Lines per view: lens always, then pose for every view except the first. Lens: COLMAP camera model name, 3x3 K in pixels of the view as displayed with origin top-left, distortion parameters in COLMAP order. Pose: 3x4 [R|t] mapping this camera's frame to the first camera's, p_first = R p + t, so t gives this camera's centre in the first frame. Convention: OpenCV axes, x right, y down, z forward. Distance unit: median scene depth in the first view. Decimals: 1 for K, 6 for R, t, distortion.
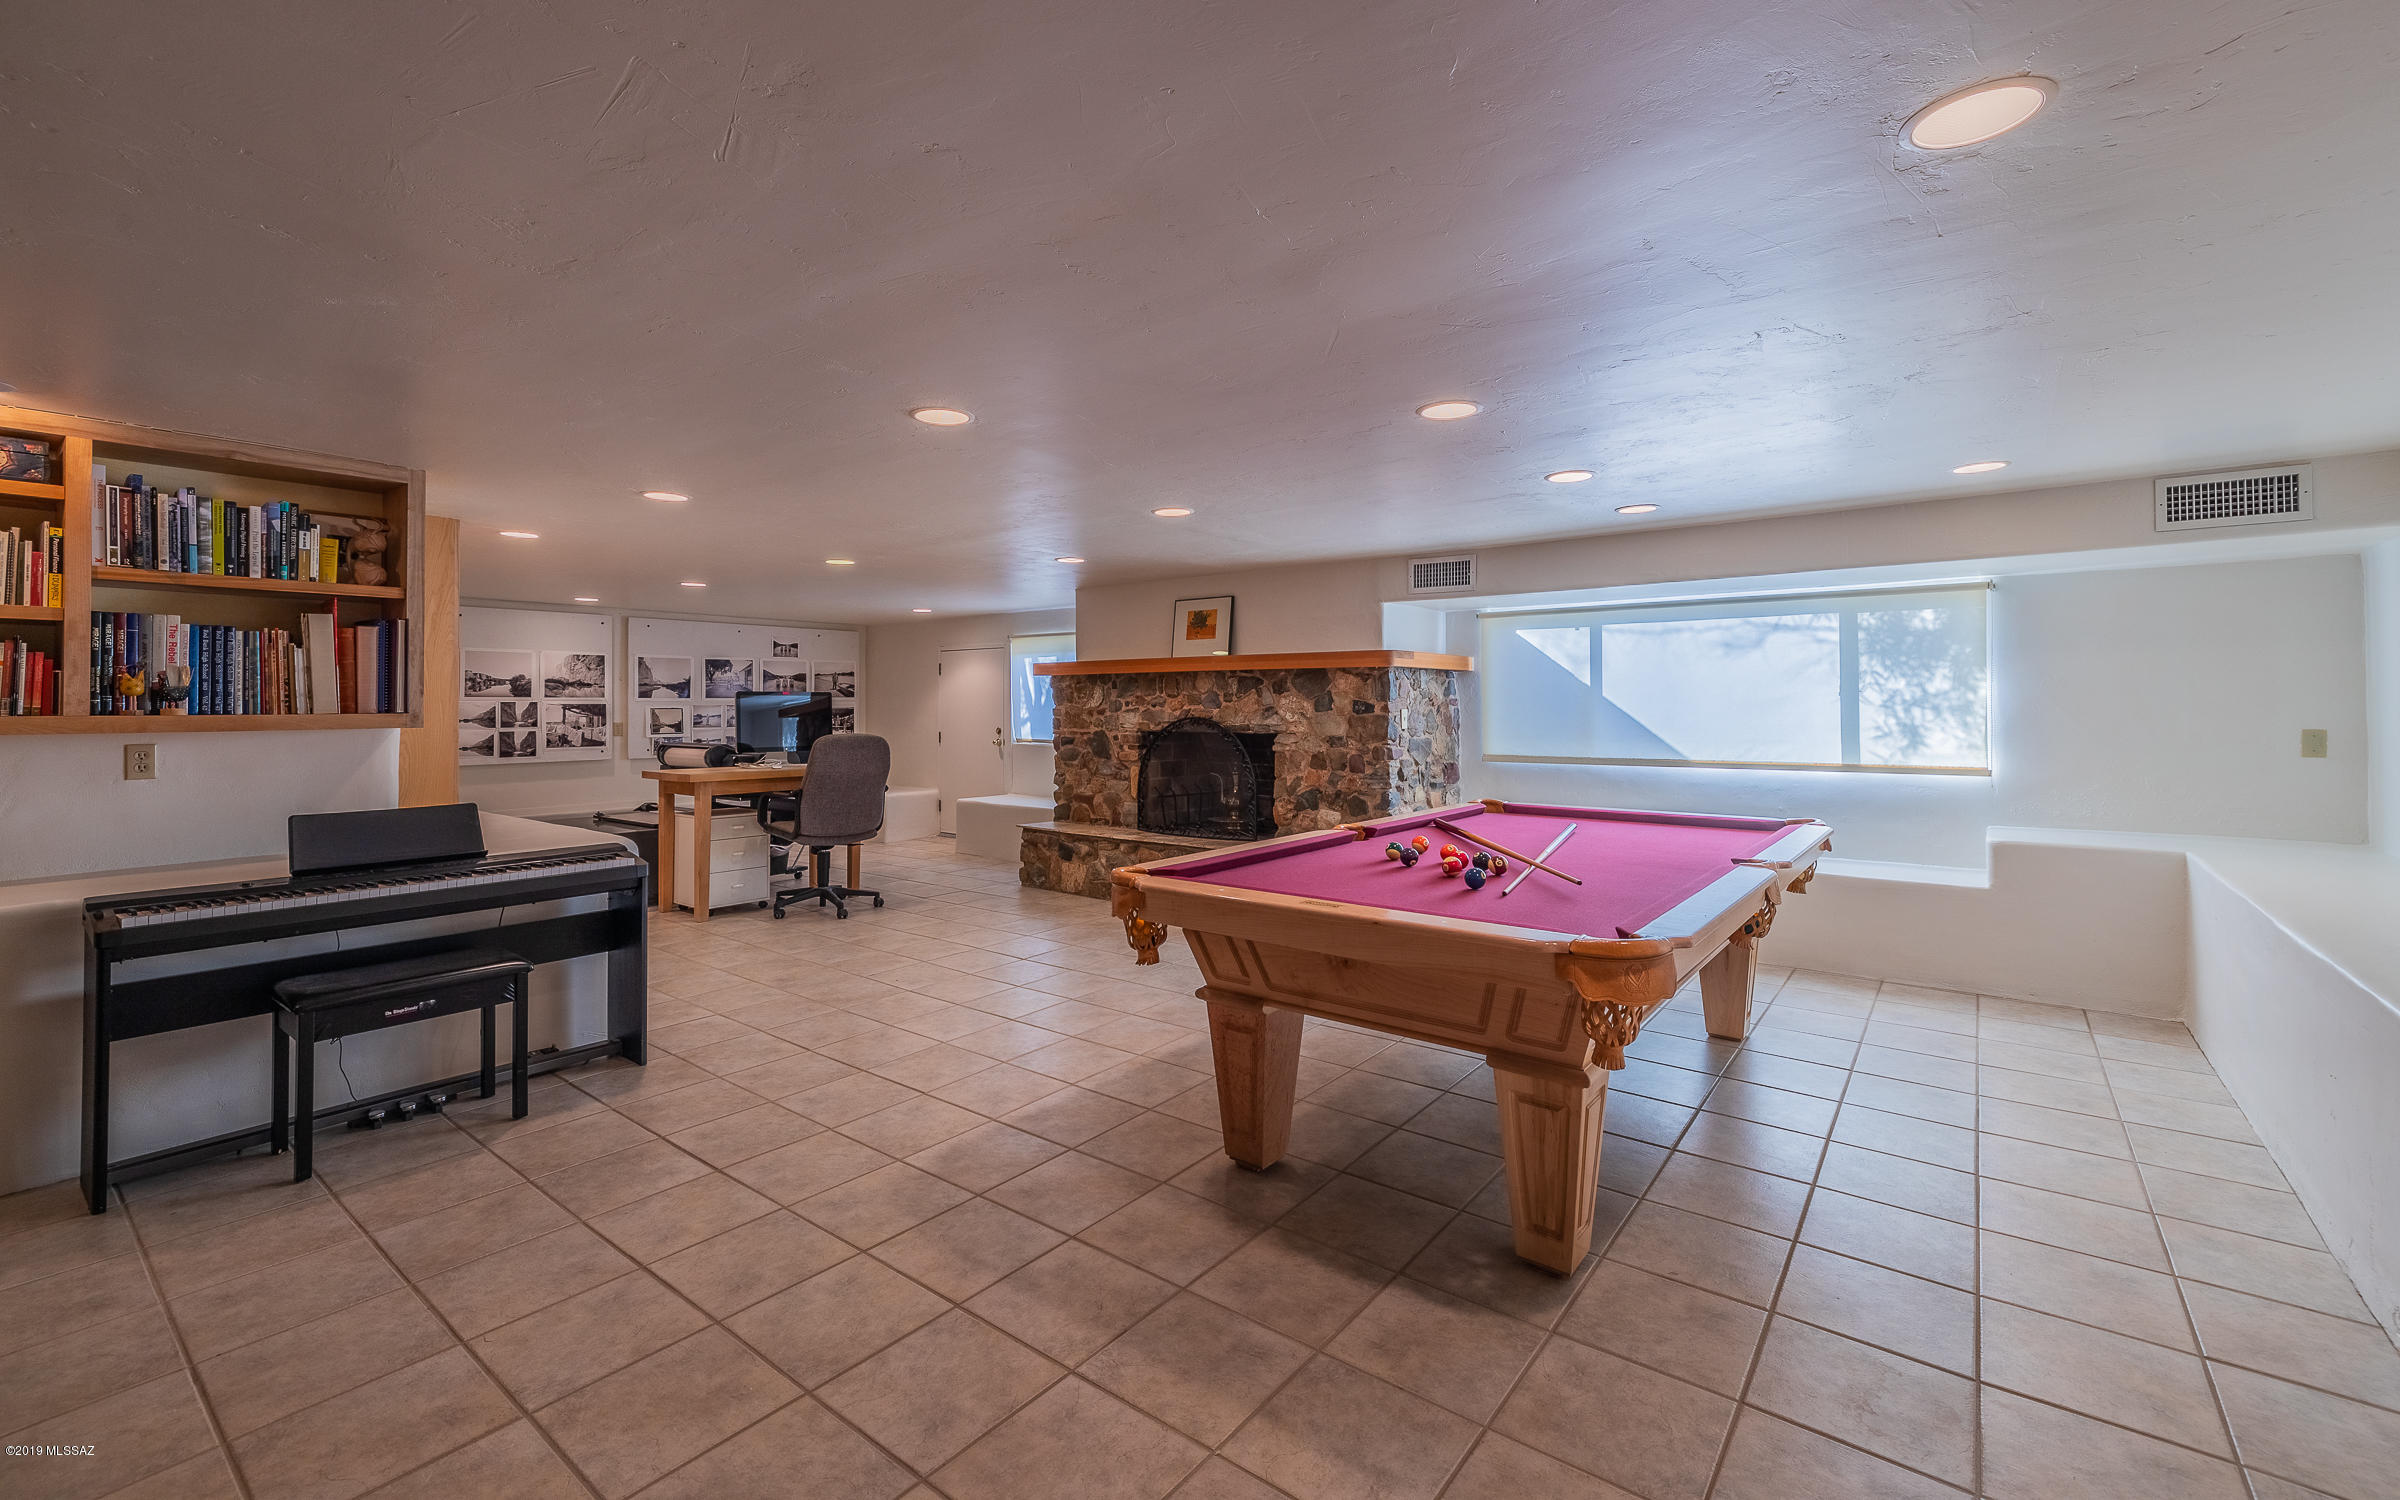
lens RADIAL K [[1006.1, 0, 1201.7], [0, 1006.1, 726.3], [0, 0, 1]] dist [0.002622, -0.000046]
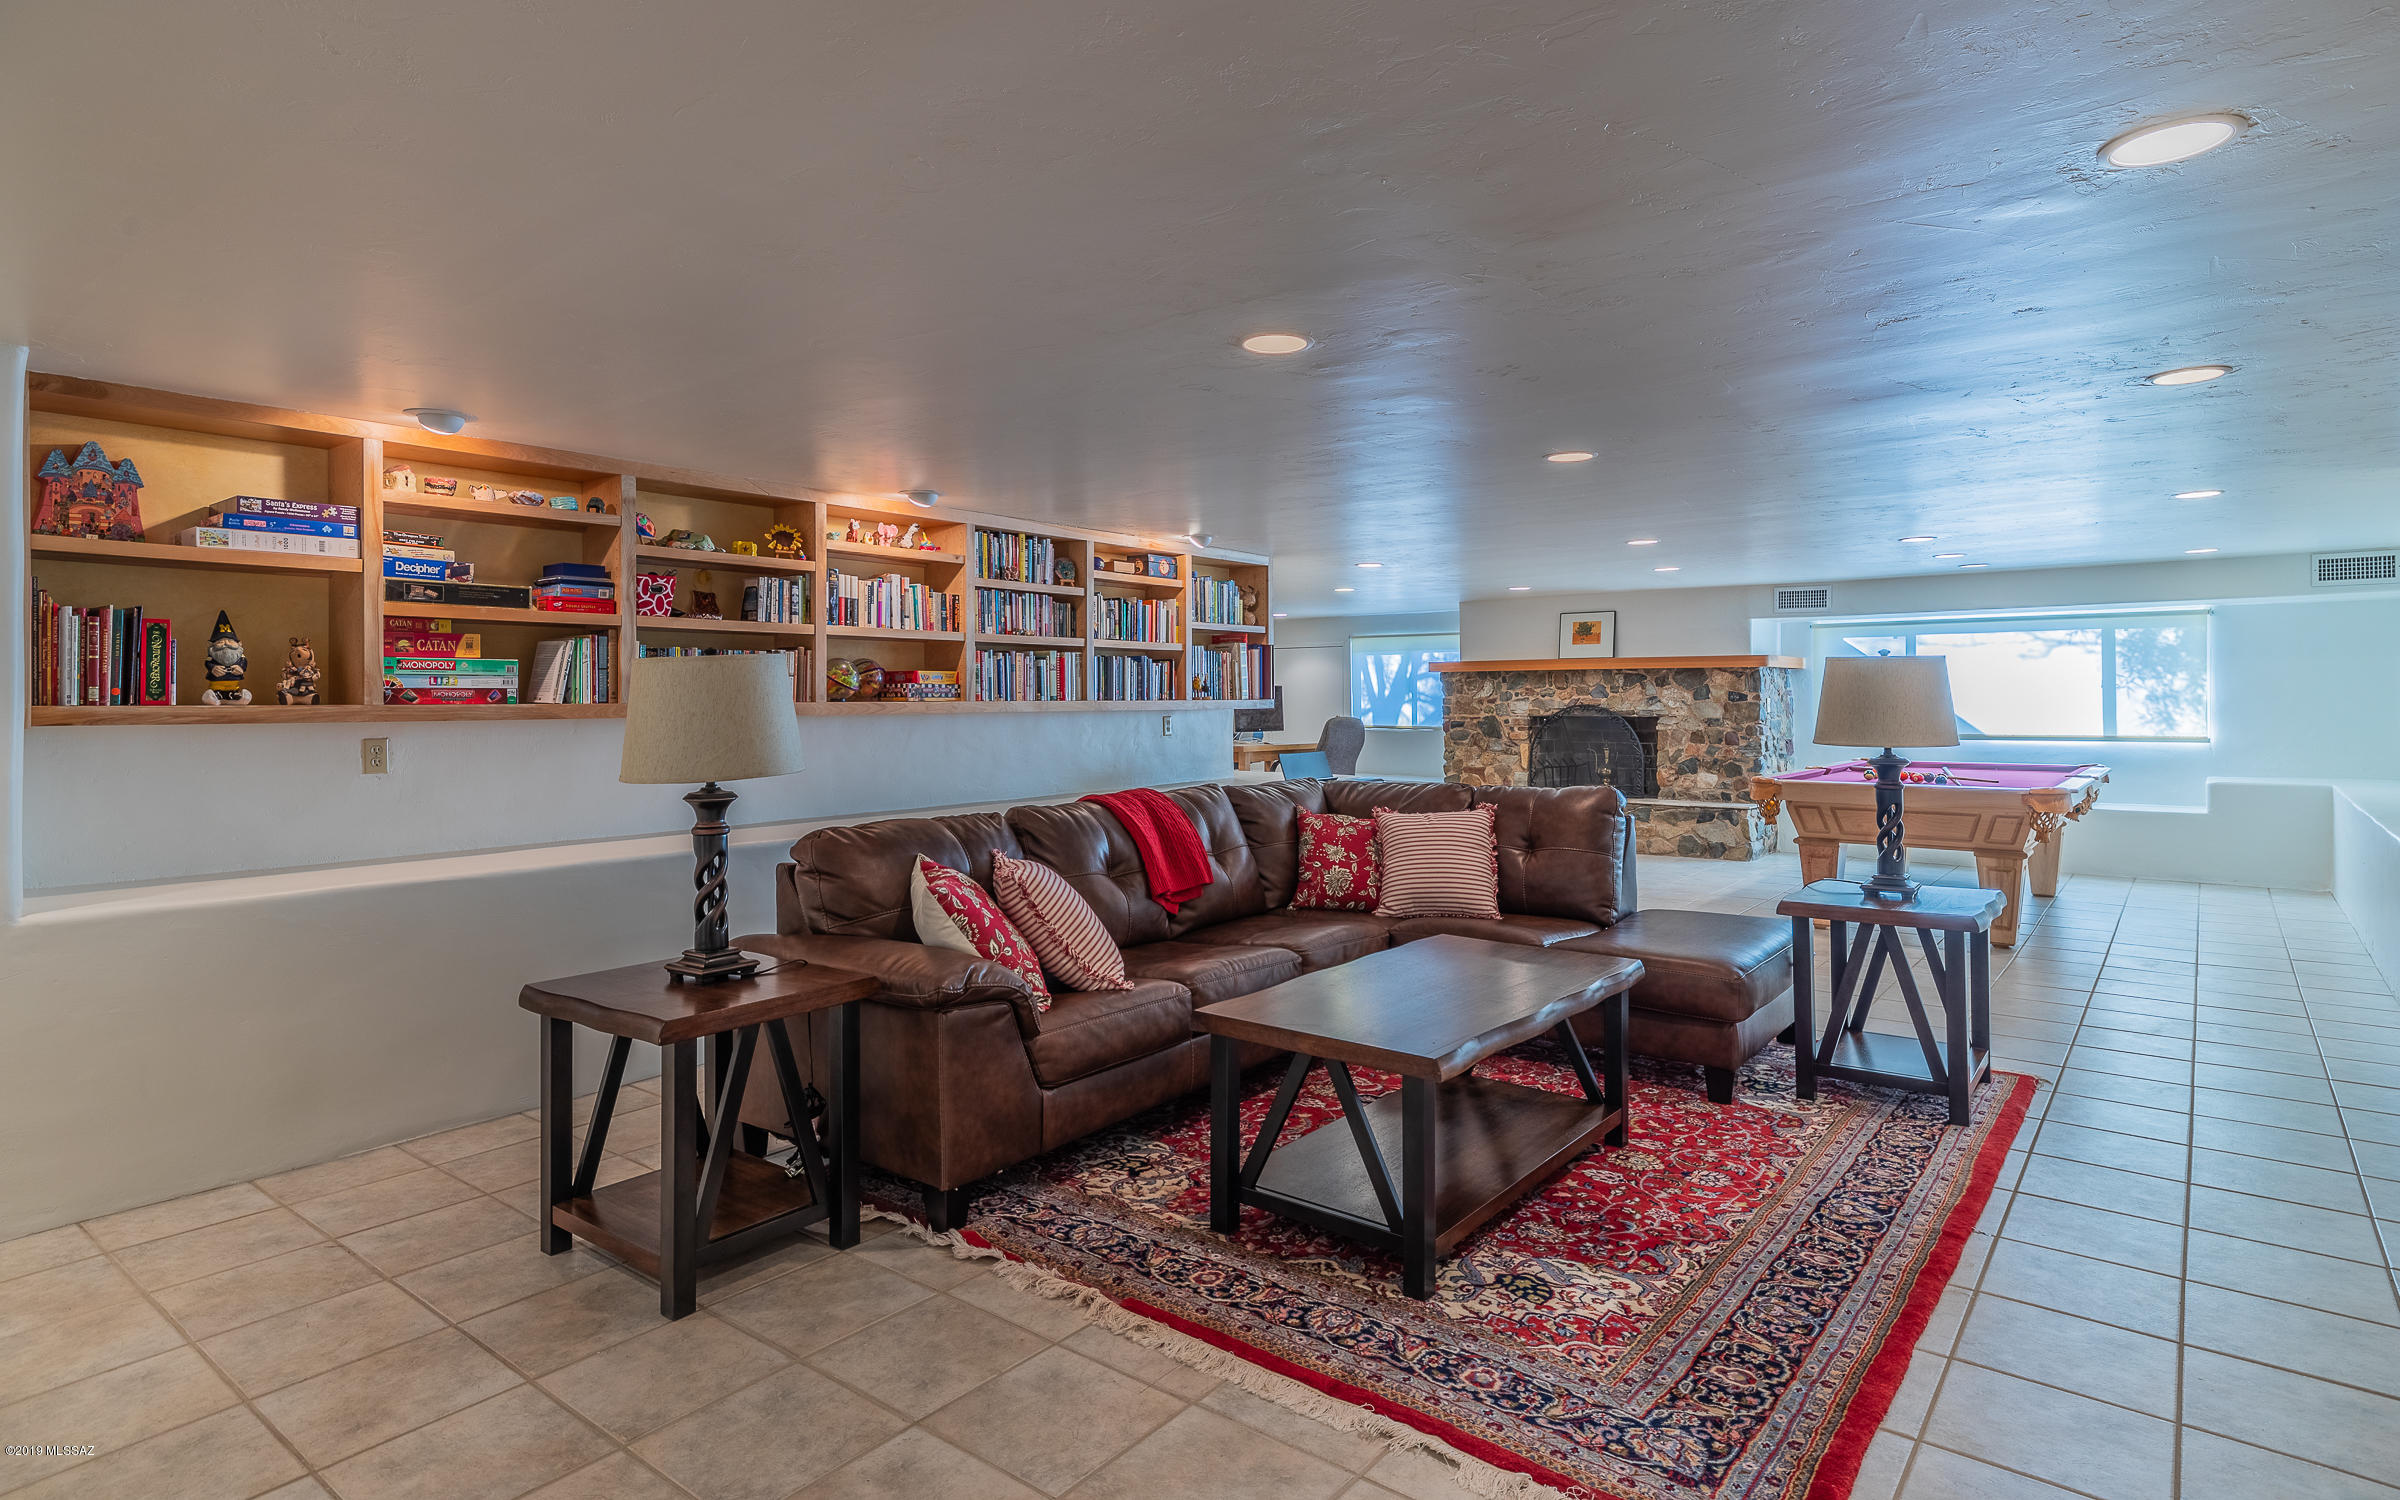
lens RADIAL K [[1259.2, 0, 1205.1], [0, 1259.2, 724.4], [0, 0, 1]] dist [0.012606, 0.000606]
pose [[0.999960, 0.000198, -0.008931, -0.480764], [-0.000206, 1.000000, -0.000870, 0.017761], [0.008931, 0.000872, 0.999960, -0.625531]]
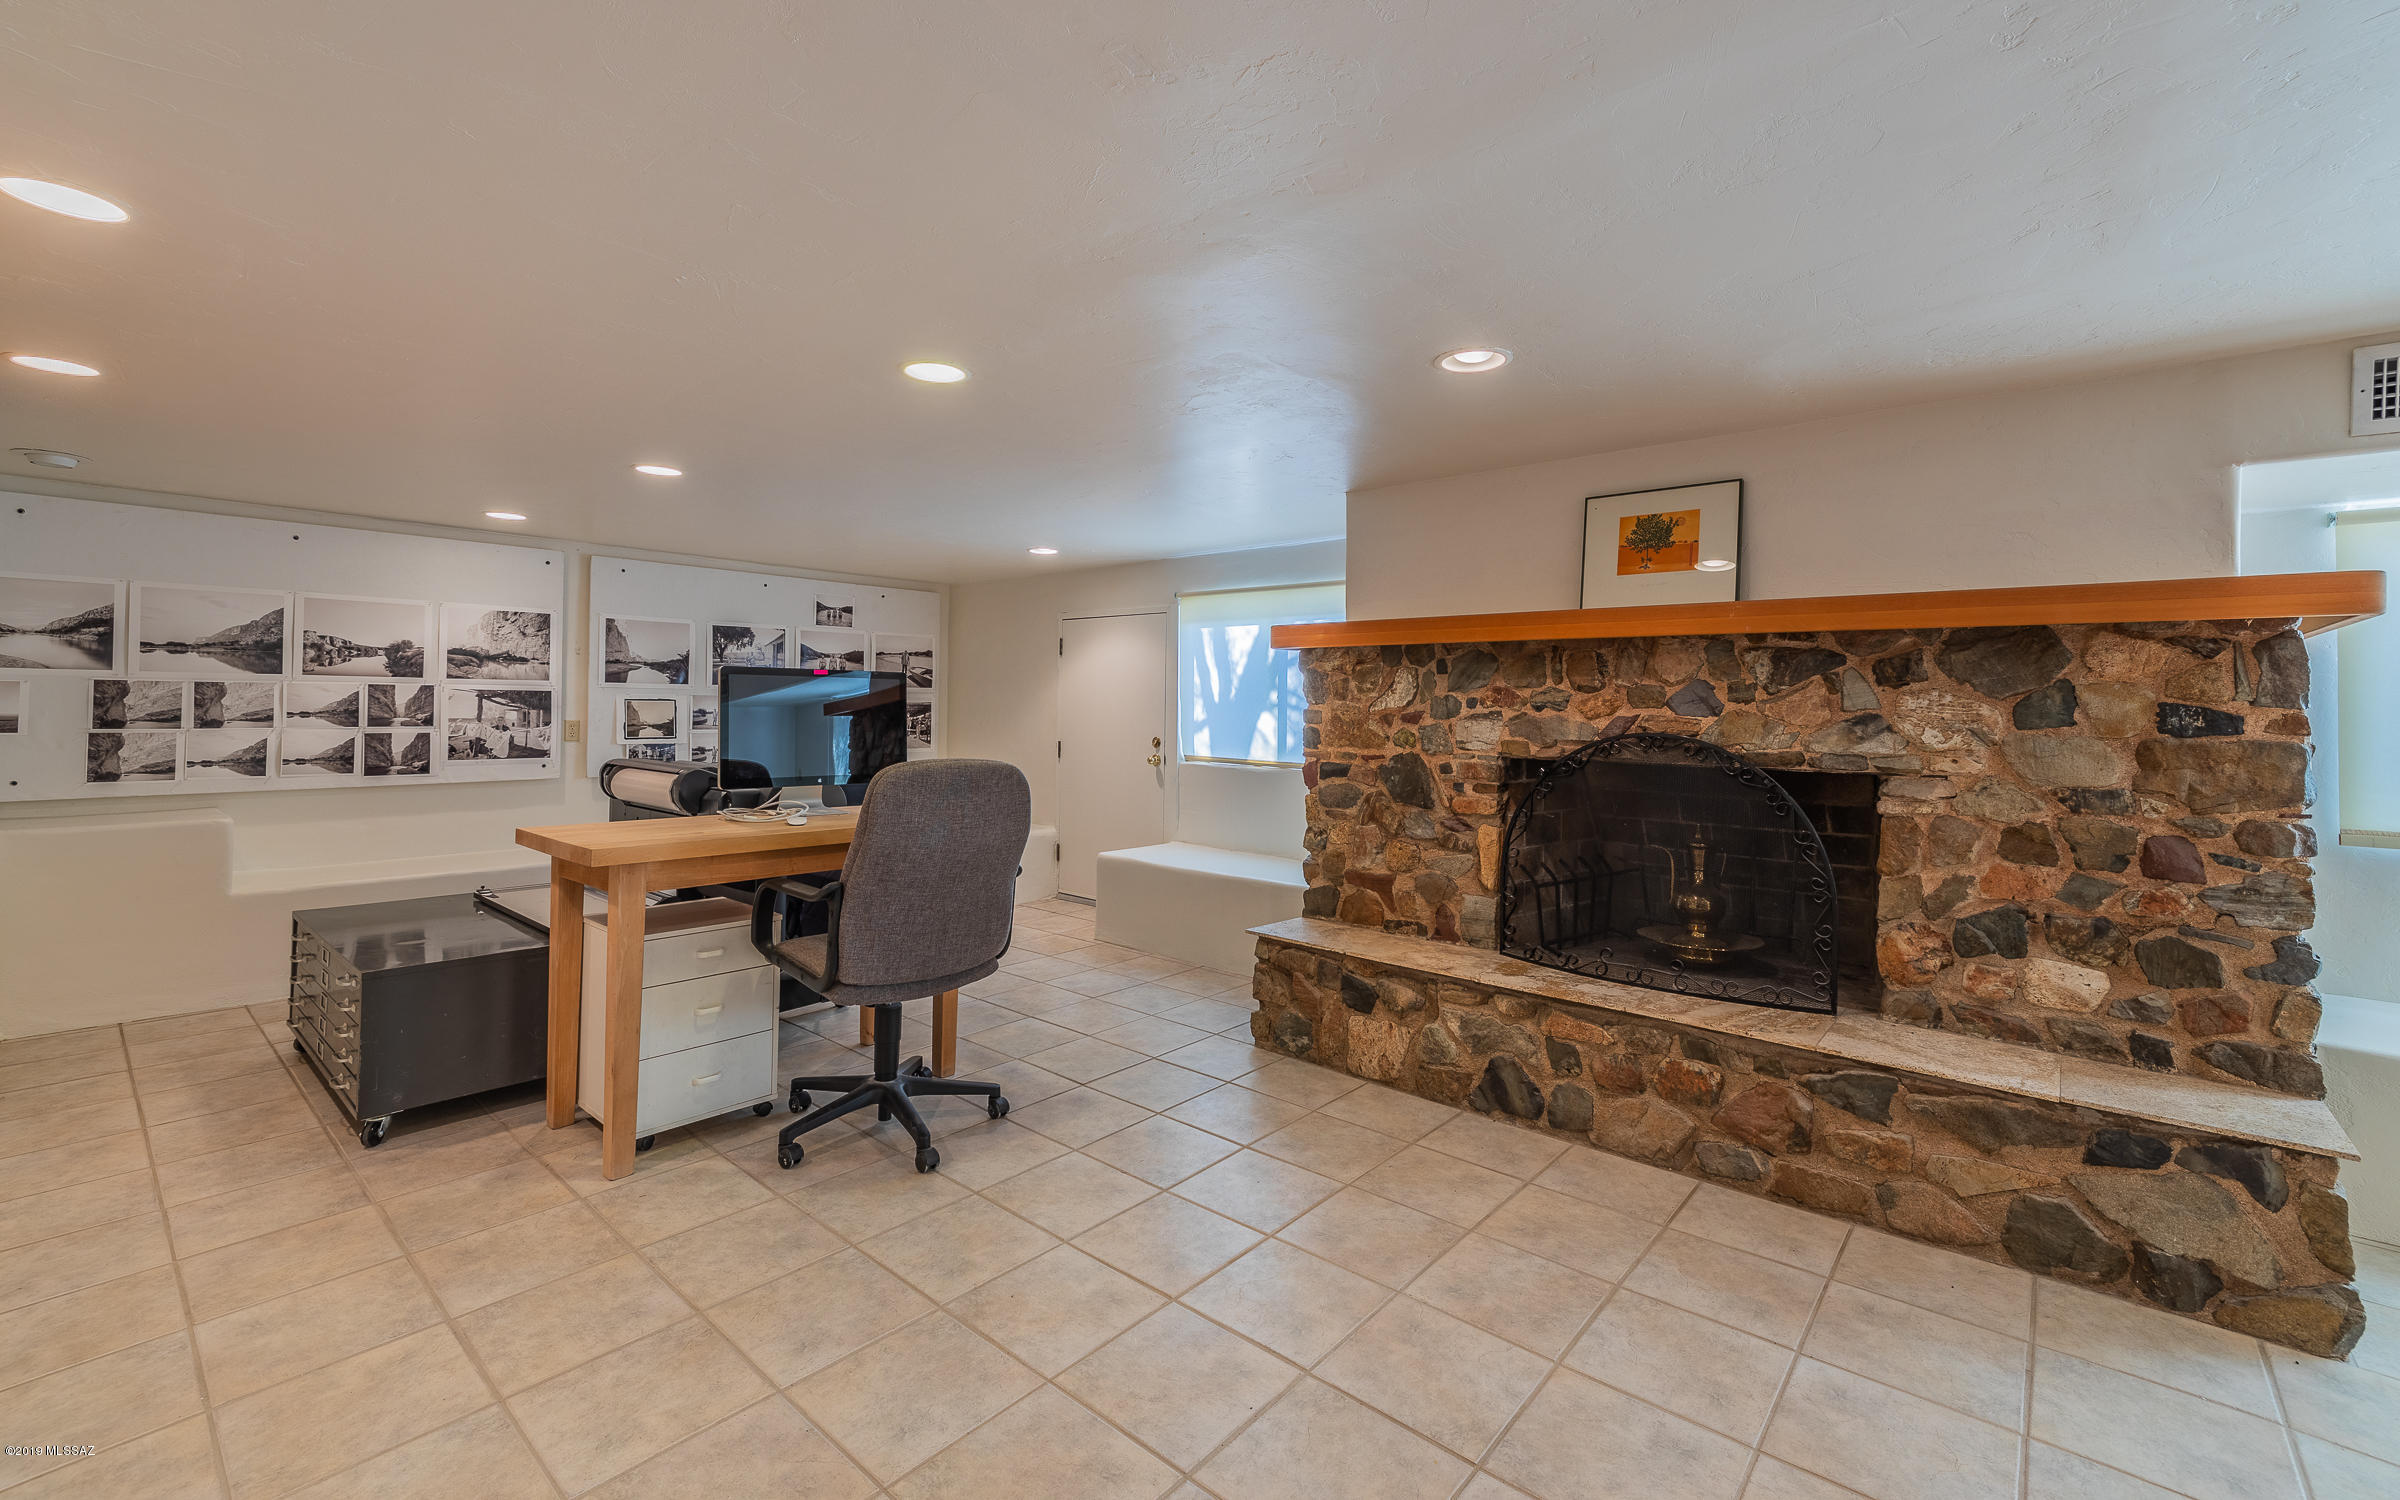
lens RADIAL K [[1006.1, 0, 1205.5], [0, 1006.1, 728.4], [0, 0, 1]] dist [0.002622, -0.000046]
pose [[0.998530, 0.016340, -0.051686, -0.194765], [-0.016209, 0.999864, 0.002961, -0.009380], [0.051728, -0.002119, 0.998659, 0.511015]]
